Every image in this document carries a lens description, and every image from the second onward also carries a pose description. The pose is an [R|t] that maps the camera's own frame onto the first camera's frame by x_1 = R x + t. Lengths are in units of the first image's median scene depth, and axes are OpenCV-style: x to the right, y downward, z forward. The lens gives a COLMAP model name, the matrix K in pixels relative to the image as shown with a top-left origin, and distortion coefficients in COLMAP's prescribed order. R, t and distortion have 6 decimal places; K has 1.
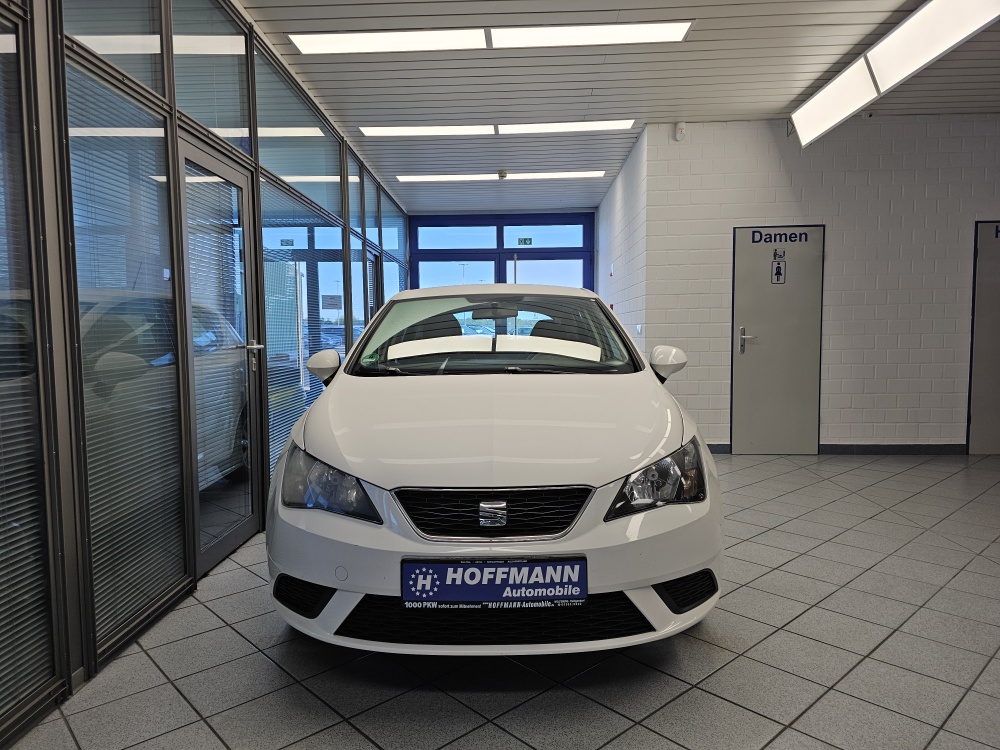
lens RADIAL K [[673.3, 0, 501.2], [0, 673.3, 382.7], [0, 0, 1]] dist [0.060318, -0.063335]
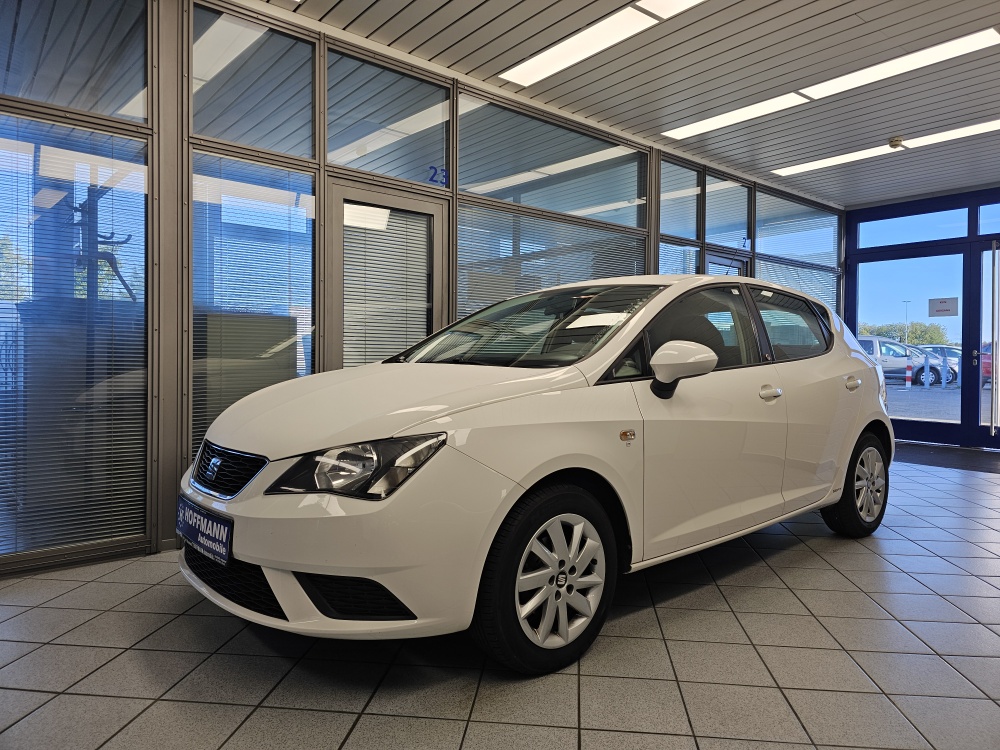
lens RADIAL K [[673.3, 0, 503.8], [0, 673.3, 367.7], [0, 0, 1]] dist [0.060318, -0.063335]
pose [[0.651144, 0.030538, -0.758340, 0.548111], [-0.073894, 0.996994, -0.023300, 0.006244], [0.755349, 0.071208, 0.651443, 0.281700]]
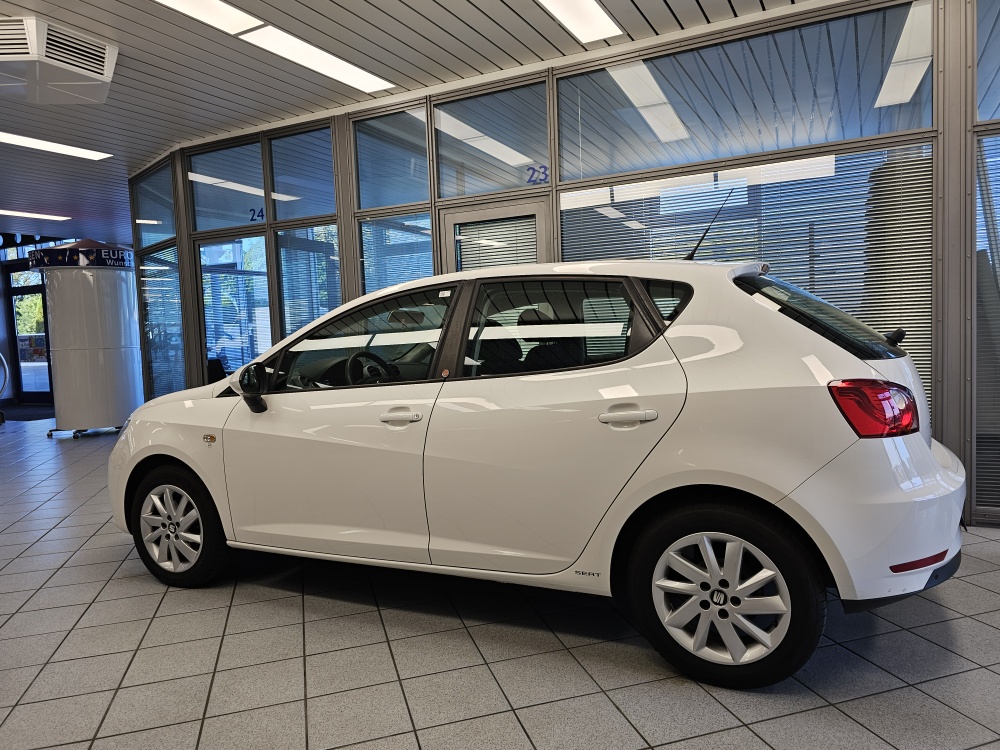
lens RADIAL K [[673.3, 0, 501.5], [0, 673.3, 373.4], [0, 0, 1]] dist [0.060318, -0.063335]
pose [[-0.442469, 0.094286, -0.891814, 0.689600], [-0.022193, 0.993002, 0.115995, -0.115771], [0.896509, 0.071116, -0.437280, 1.301333]]
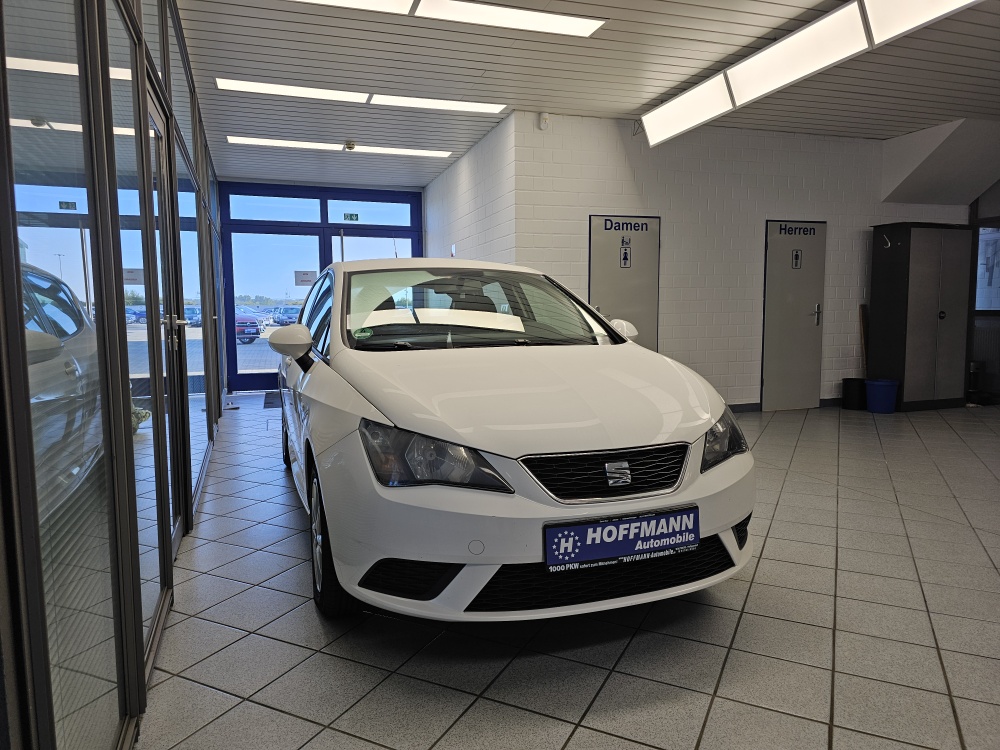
lens RADIAL K [[673.3, 0, 500.2], [0, 673.3, 375.5], [0, 0, 1]] dist [0.060318, -0.063335]
pose [[0.936208, -0.030027, 0.350160, -0.254222], [0.024650, 0.999500, 0.019805, 0.007345], [-0.350580, -0.009910, 0.936480, 0.037231]]
